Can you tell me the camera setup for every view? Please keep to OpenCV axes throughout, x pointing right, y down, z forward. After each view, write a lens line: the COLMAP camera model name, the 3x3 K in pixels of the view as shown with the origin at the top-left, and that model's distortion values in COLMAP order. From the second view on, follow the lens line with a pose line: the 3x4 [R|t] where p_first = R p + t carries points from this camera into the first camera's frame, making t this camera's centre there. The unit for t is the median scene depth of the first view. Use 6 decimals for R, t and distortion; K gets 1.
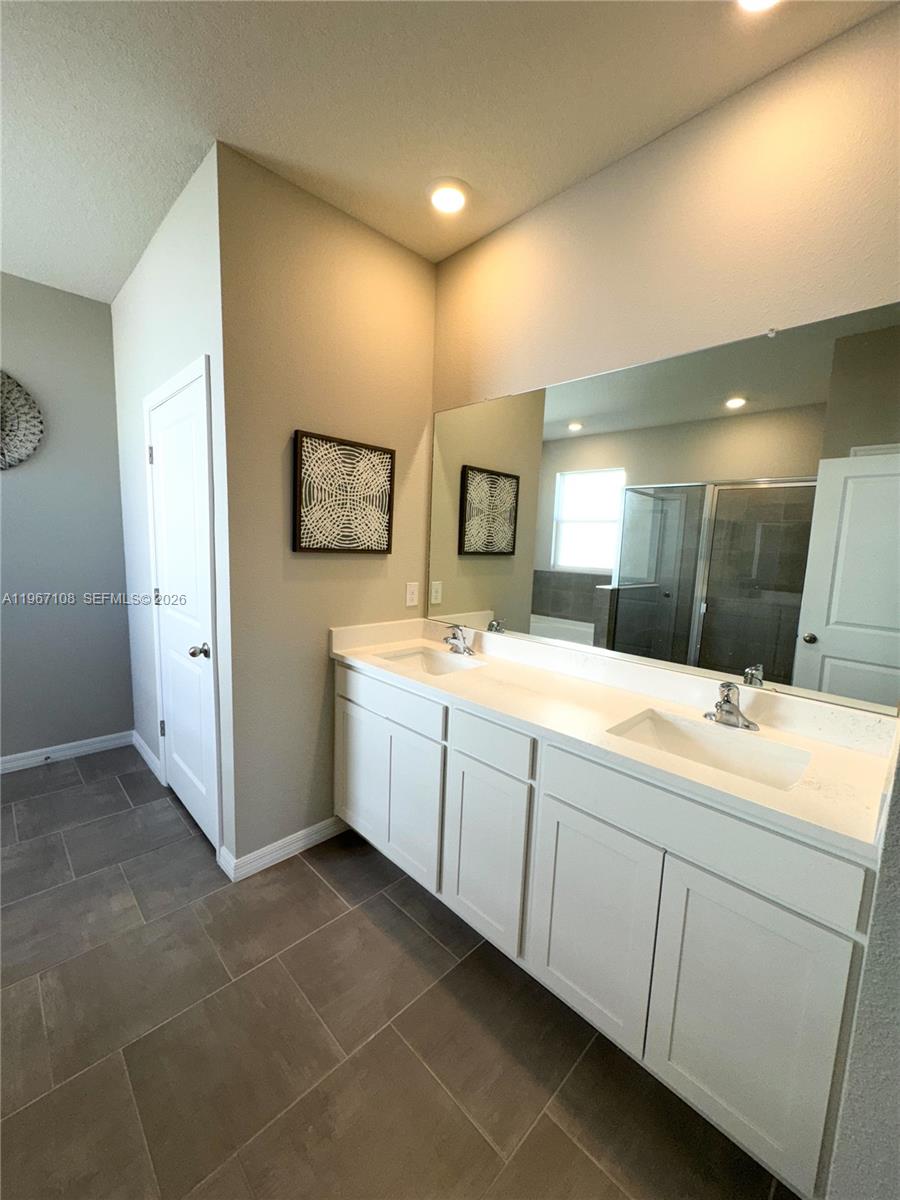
lens RADIAL K [[482.4, 0, 449.9], [0, 482.4, 606.0], [0, 0, 1]] dist [-0.001837, -0.000399]
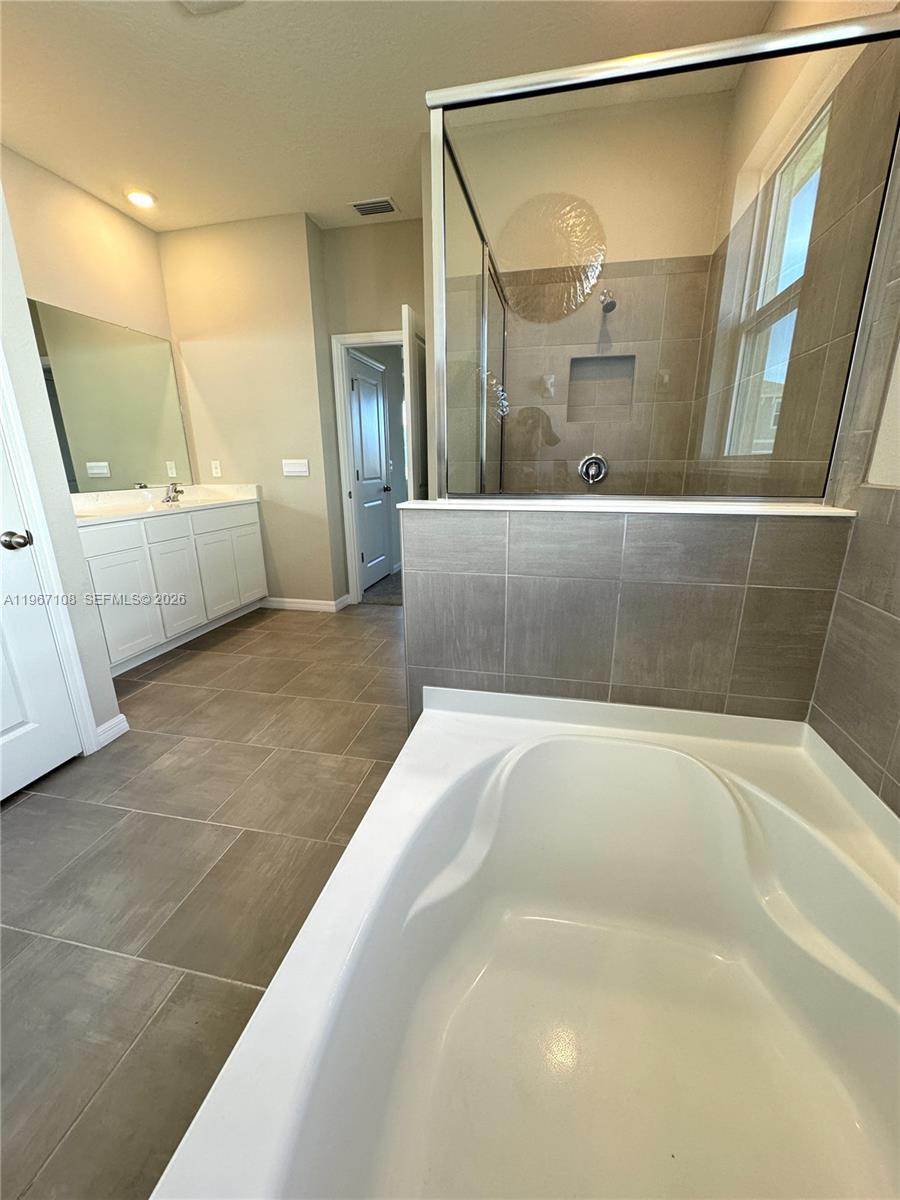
lens RADIAL K [[482.4, 0, 449.9], [0, 482.4, 606.0], [0, 0, 1]] dist [-0.001837, -0.000399]
pose [[-0.552030, -0.258715, 0.792672, -2.221001], [0.100407, 0.923104, 0.371210, -0.055815], [-0.827757, 0.284509, -0.483605, 1.099575]]
